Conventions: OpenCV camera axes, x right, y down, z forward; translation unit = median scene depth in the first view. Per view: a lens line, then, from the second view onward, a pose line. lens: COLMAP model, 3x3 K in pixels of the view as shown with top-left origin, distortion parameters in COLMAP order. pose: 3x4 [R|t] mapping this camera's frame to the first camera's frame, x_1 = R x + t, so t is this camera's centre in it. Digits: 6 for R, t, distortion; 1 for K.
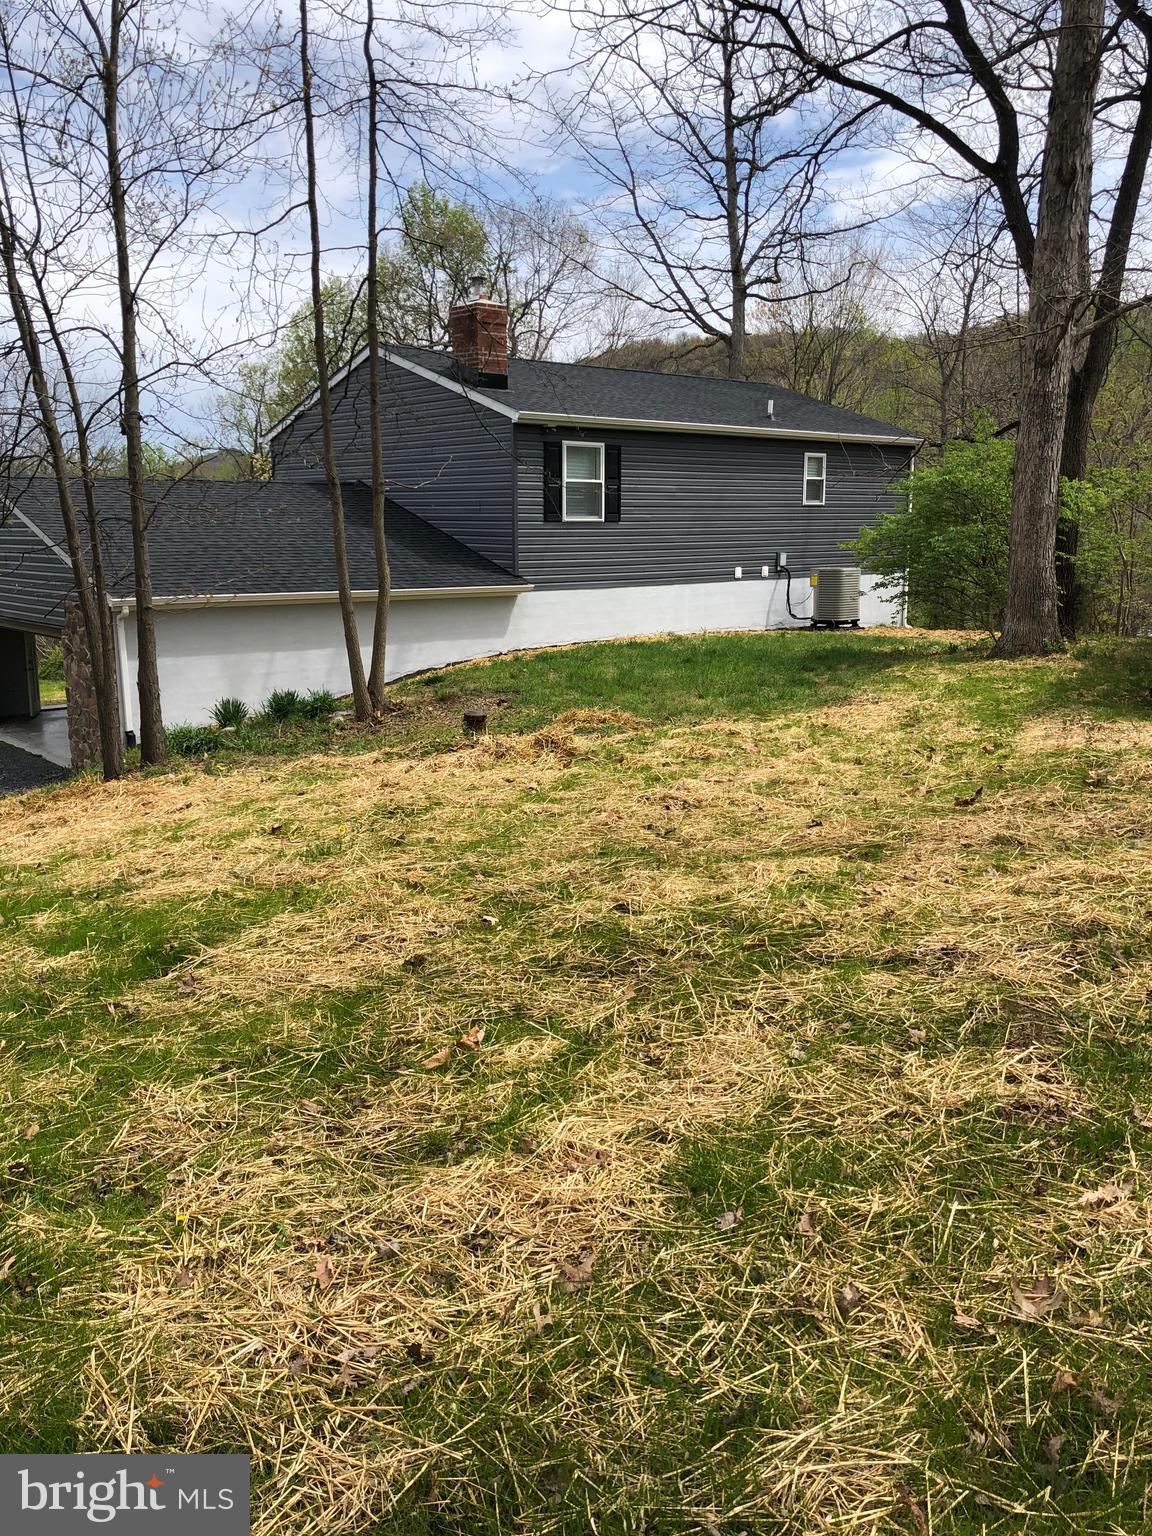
lens RADIAL K [[1255.5, 0, 576.9], [0, 1255.5, 746.4], [0, 0, 1]] dist [0.048295, -0.048902]
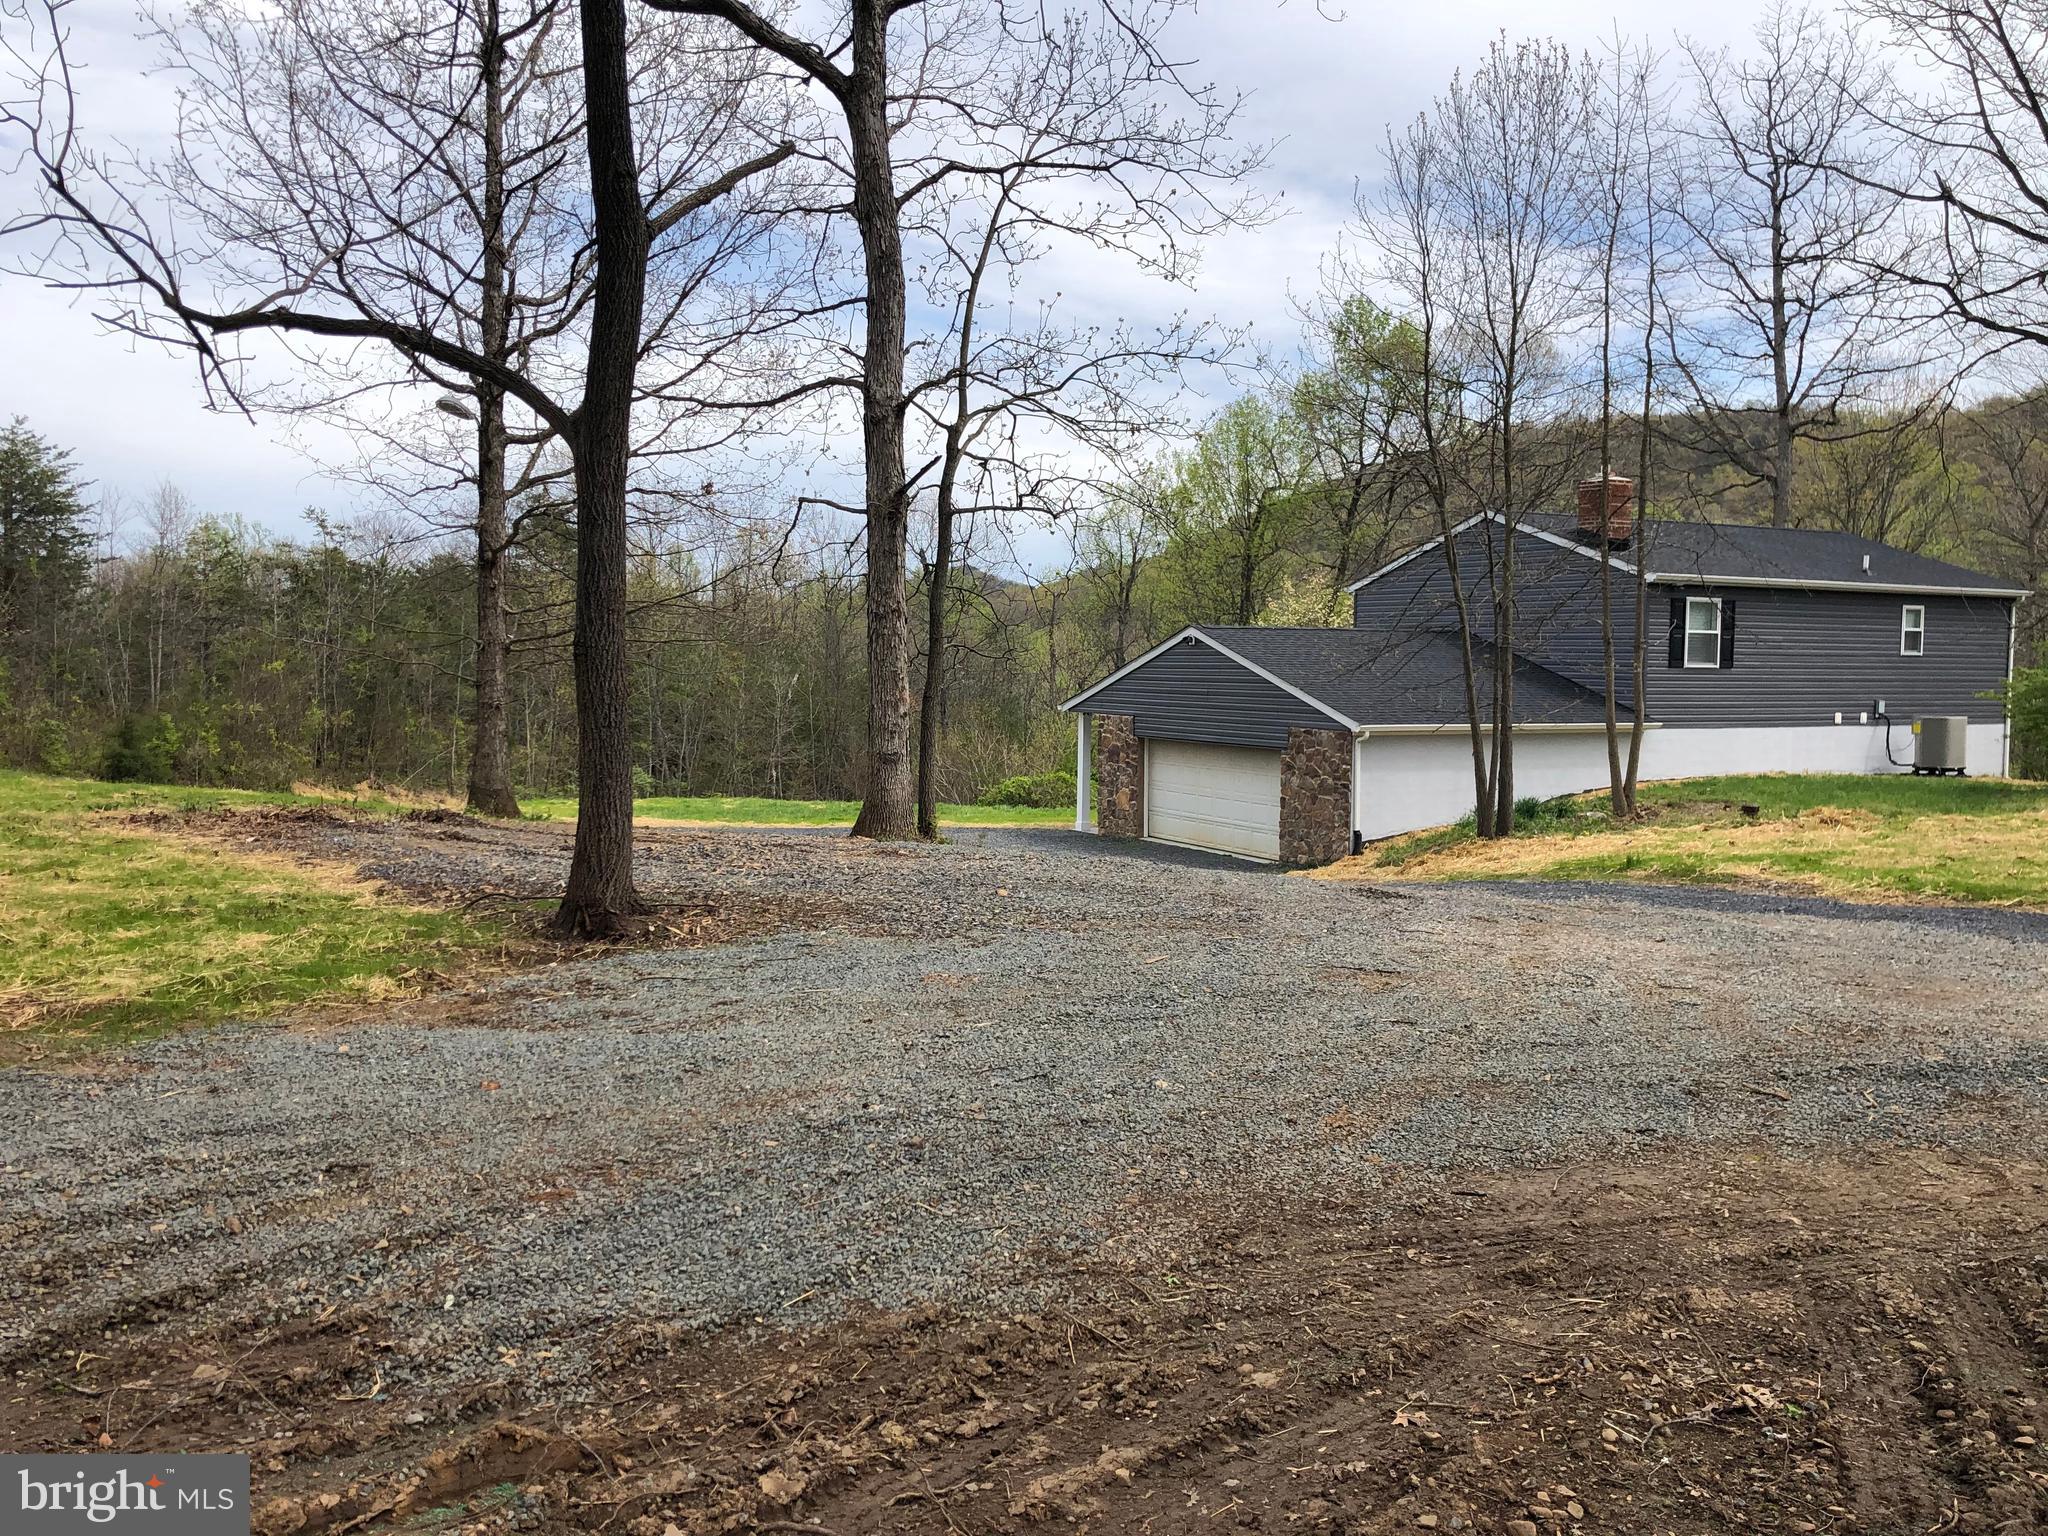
lens RADIAL K [[1640.5, 0, 1060.1], [0, 1640.5, 729.1], [0, 0, 1]] dist [0.017641, 0.005630]
pose [[0.976072, 0.026845, -0.215783, -0.423280], [-0.054826, 0.990672, -0.124753, 0.155674], [0.210421, 0.133598, 0.968439, -0.927312]]
